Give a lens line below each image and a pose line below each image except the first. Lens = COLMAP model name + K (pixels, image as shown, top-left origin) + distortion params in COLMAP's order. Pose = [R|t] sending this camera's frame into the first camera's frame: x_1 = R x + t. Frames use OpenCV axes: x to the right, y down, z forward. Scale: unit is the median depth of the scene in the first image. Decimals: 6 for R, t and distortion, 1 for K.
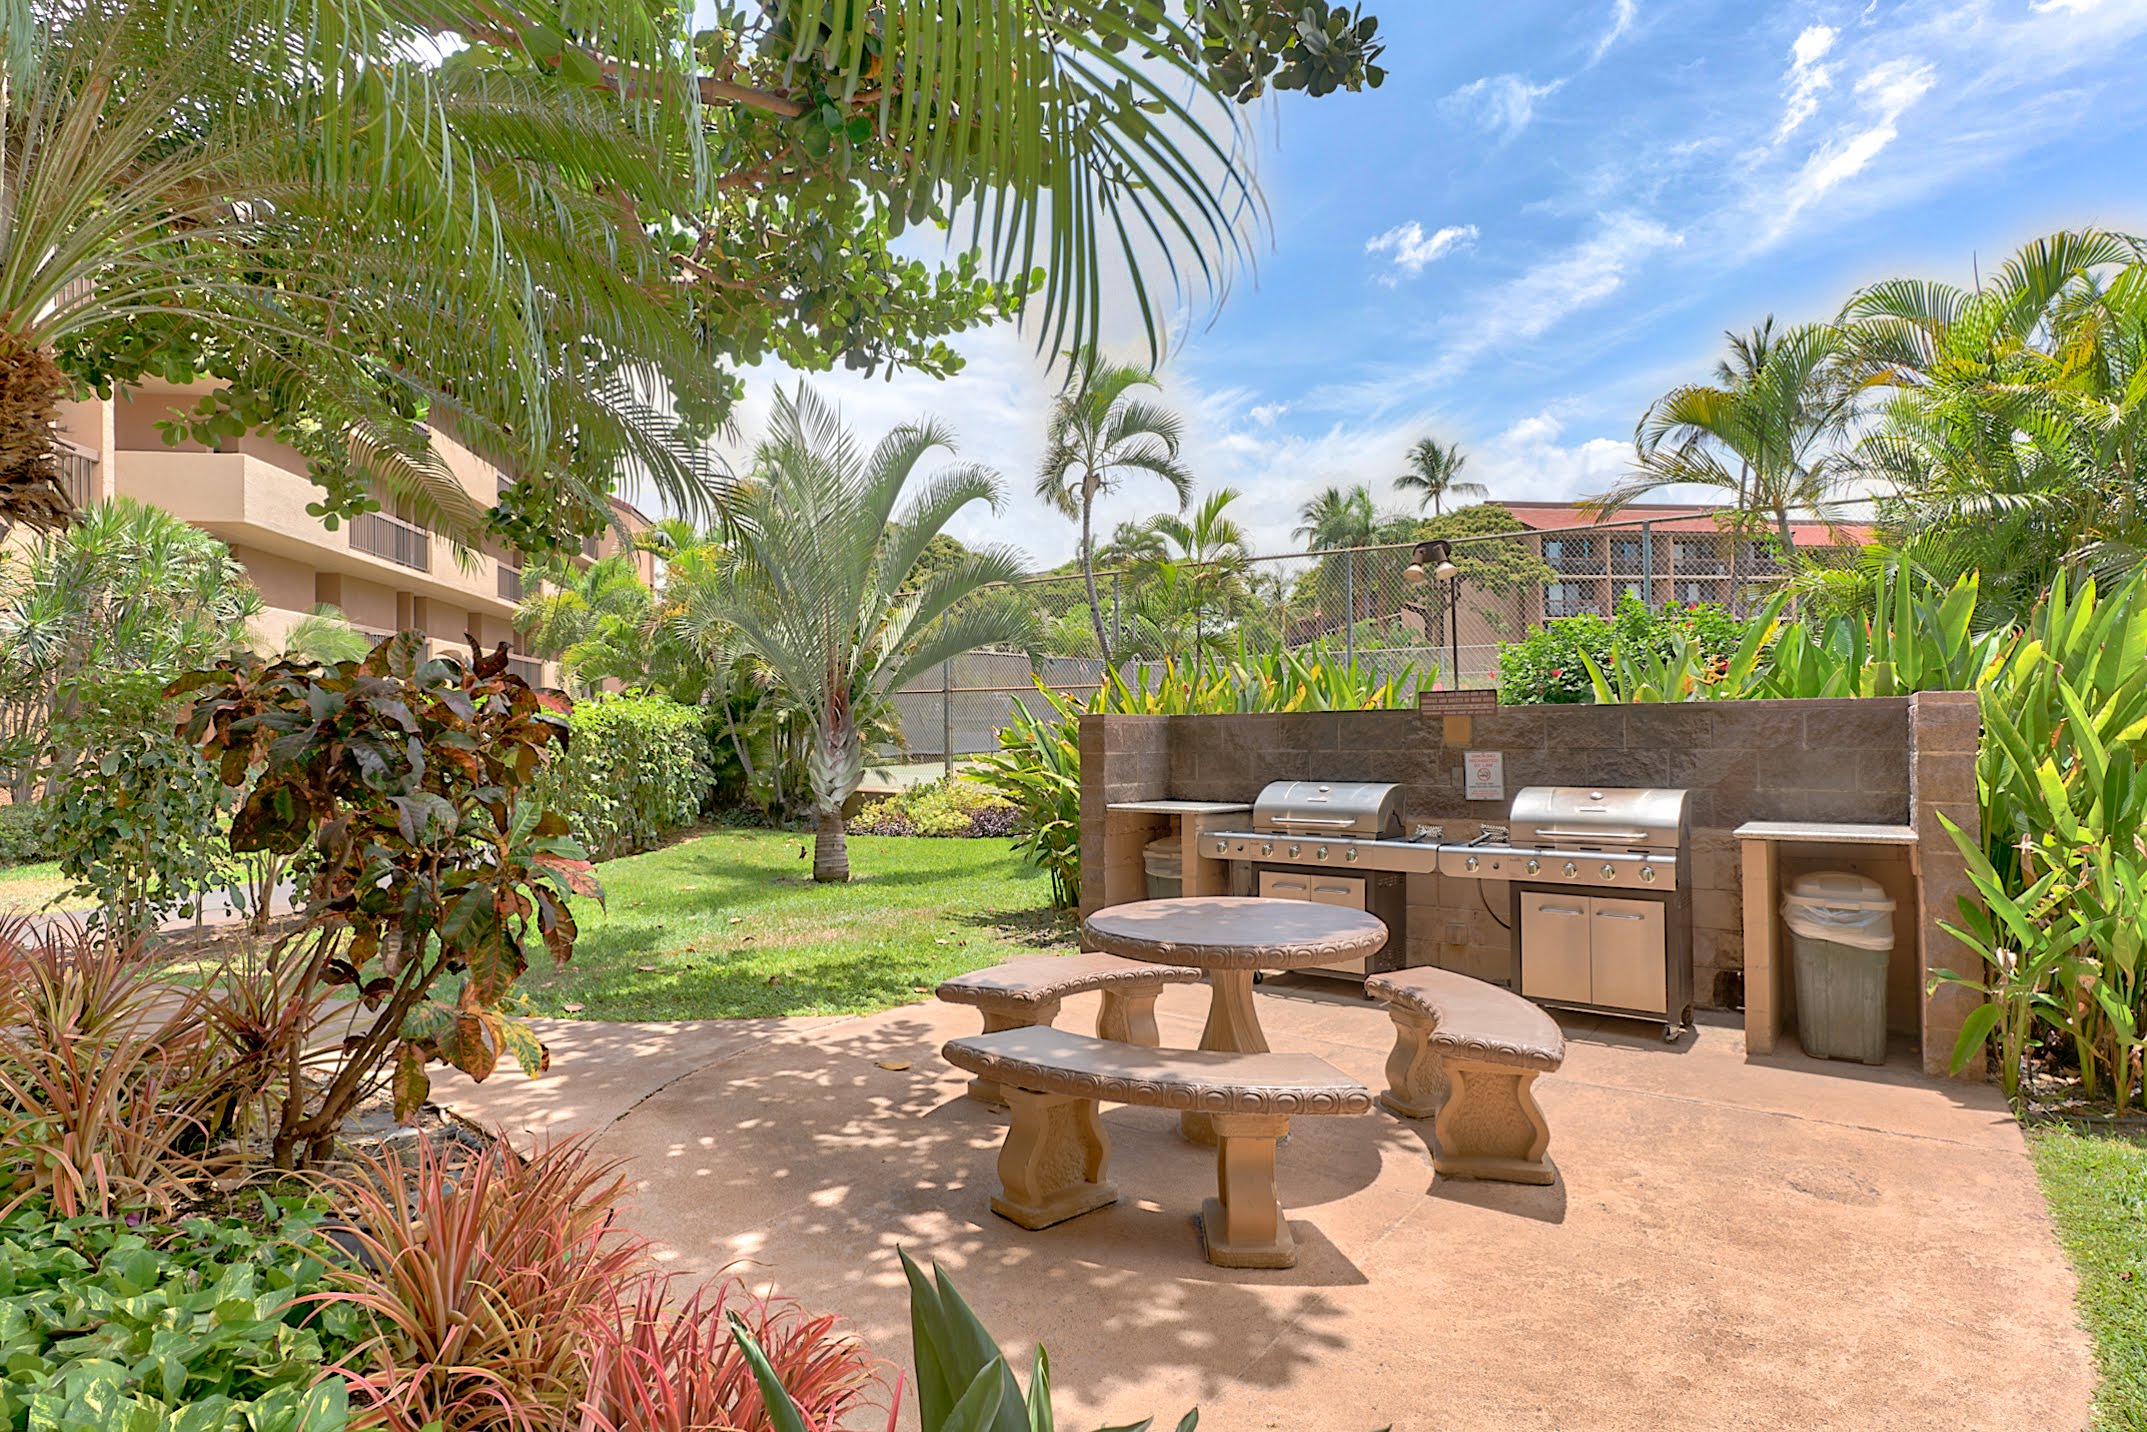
lens RADIAL K [[1101.1, 0, 1081.9], [0, 1101.1, 712.0], [0, 0, 1]] dist [-0.001782, 0.001520]
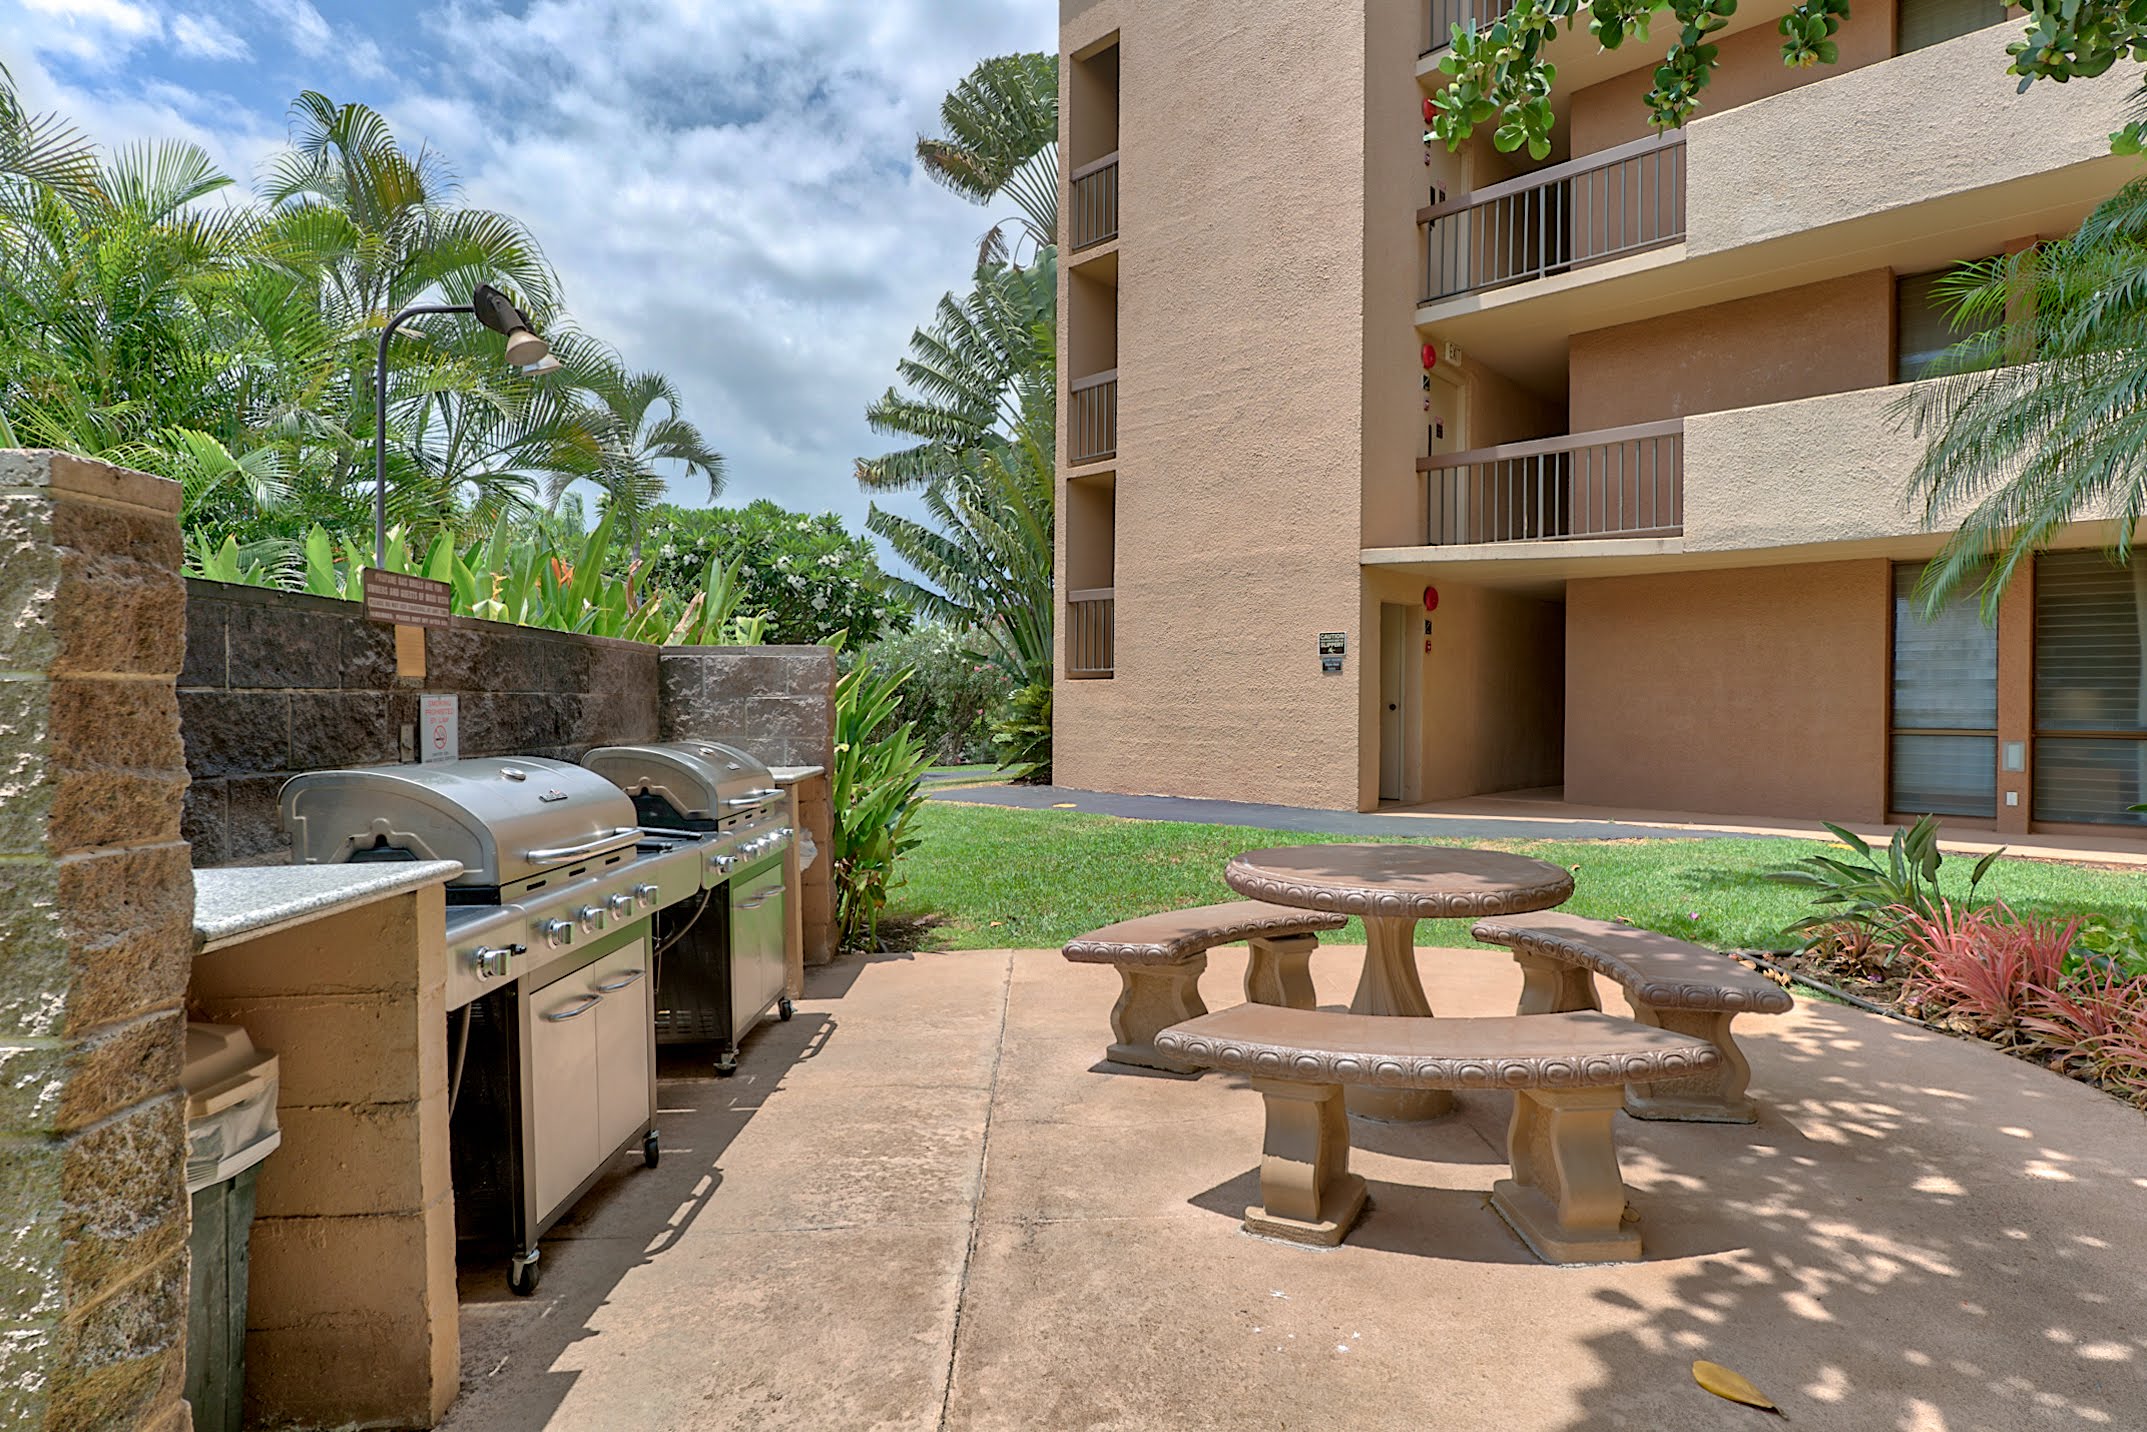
lens RADIAL K [[1101.1, 0, 1081.9], [0, 1101.1, 712.0], [0, 0, 1]] dist [-0.001782, 0.001520]
pose [[-0.608802, 0.002840, 0.793317, -0.197561], [-0.013805, 0.999804, -0.014173, 0.035722], [-0.793202, -0.019580, -0.608643, 0.805112]]
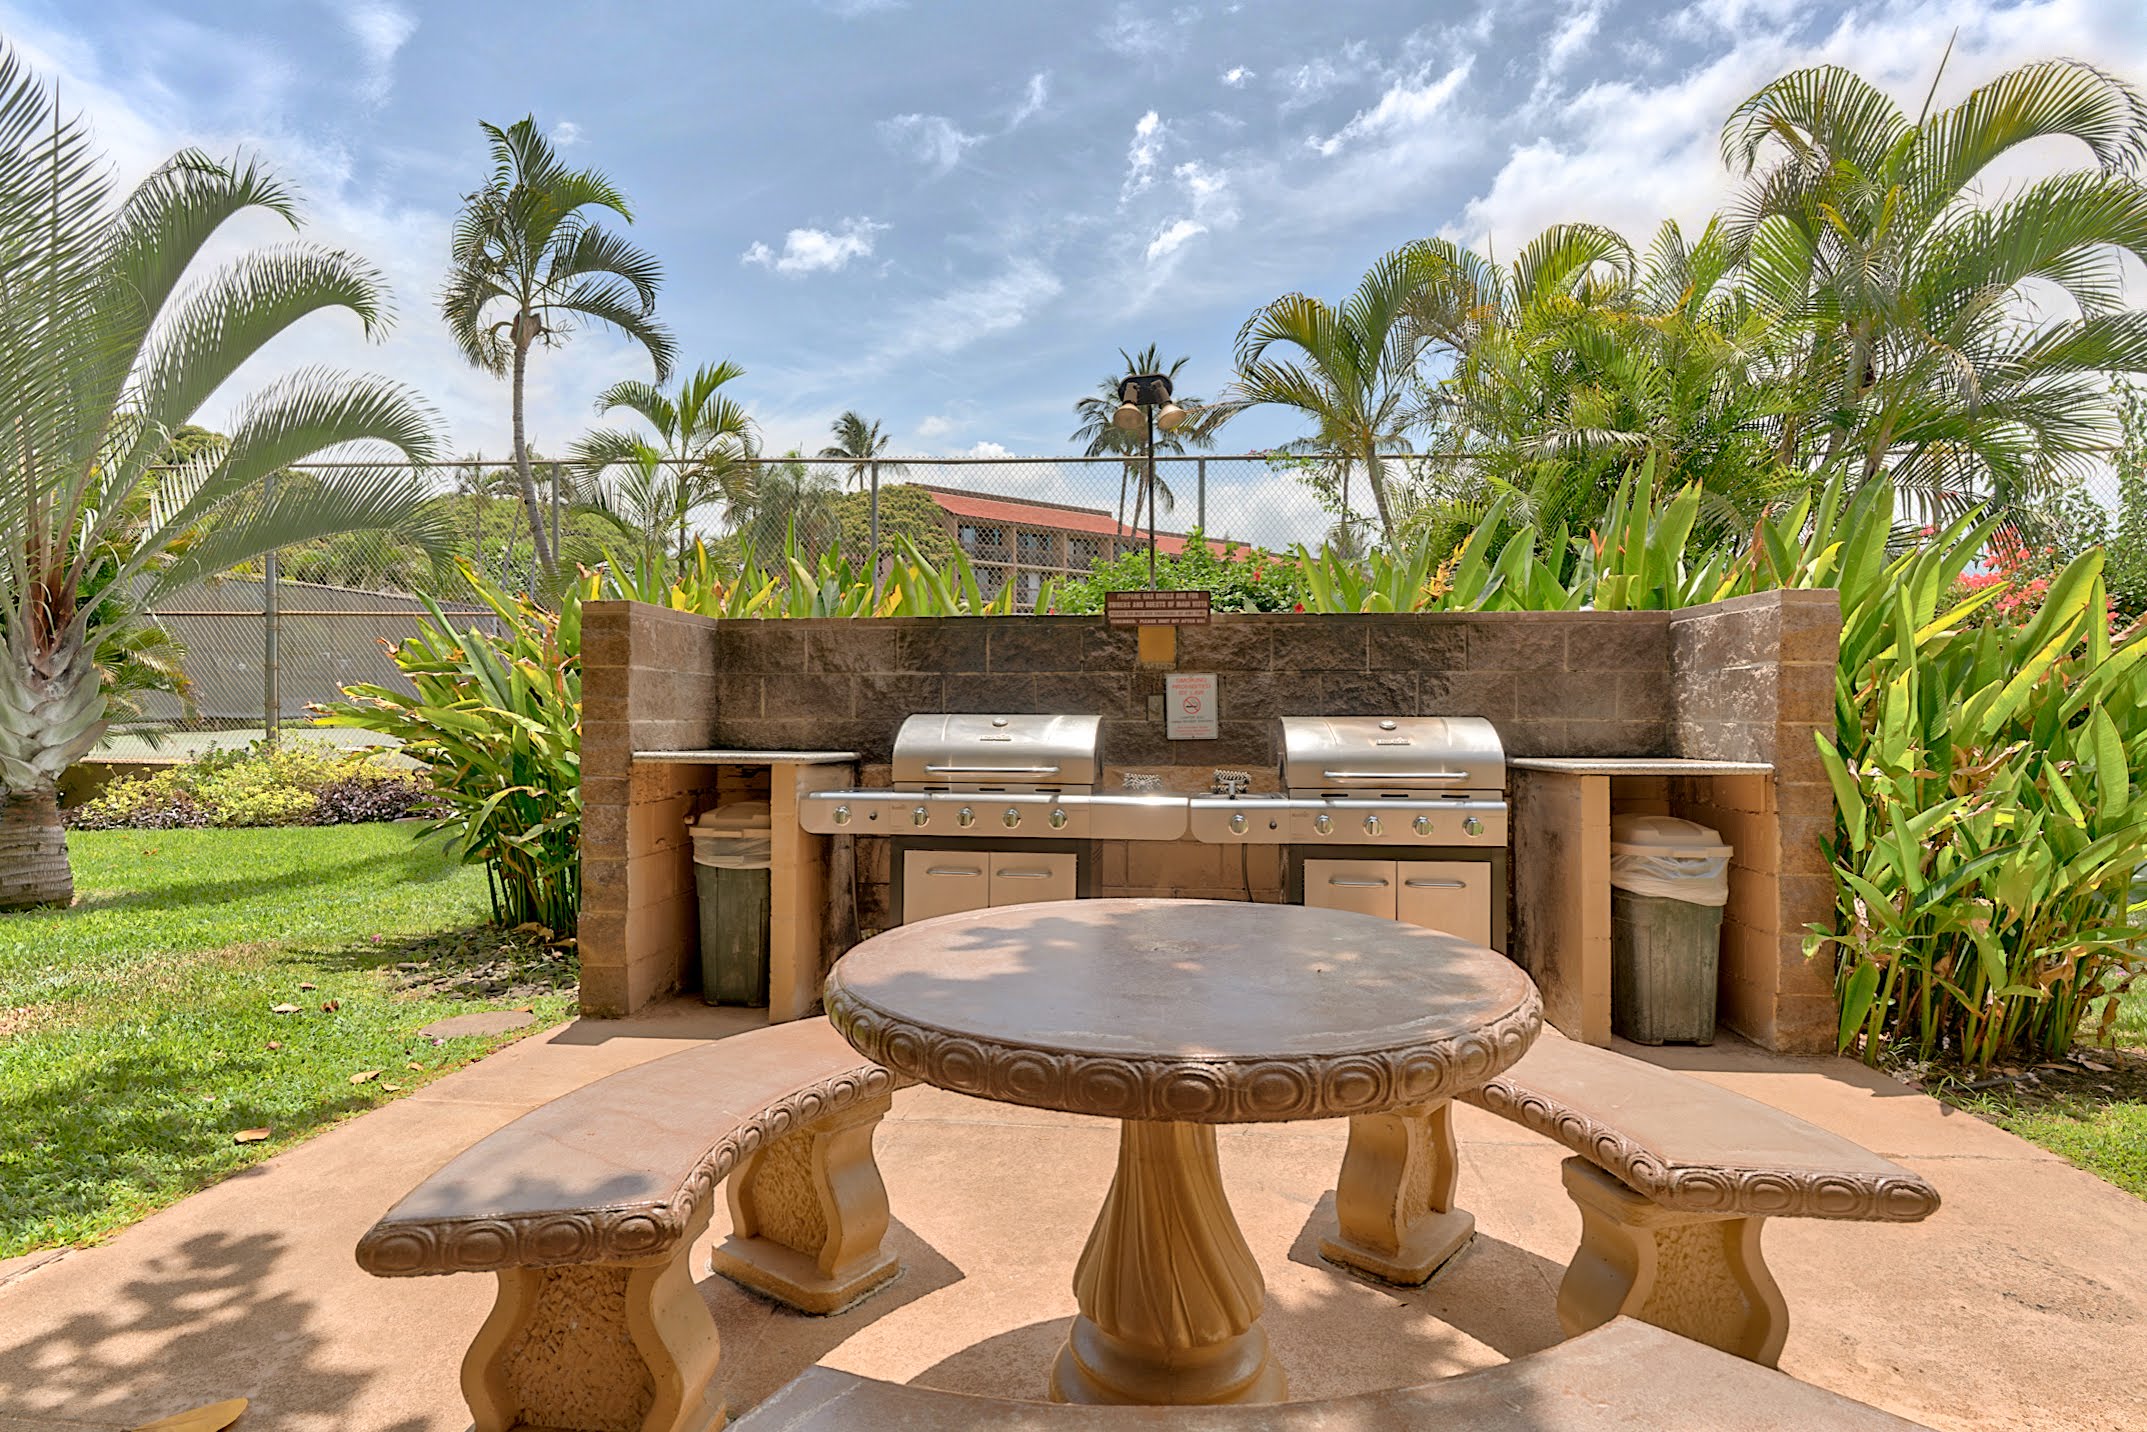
lens RADIAL K [[1101.1, 0, 1081.9], [0, 1101.1, 712.0], [0, 0, 1]] dist [-0.001782, 0.001520]
pose [[0.865210, 0.011262, 0.501284, -0.053858], [-0.021749, 0.999650, 0.015081, 0.038680], [-0.500938, -0.023951, 0.865151, 0.292578]]
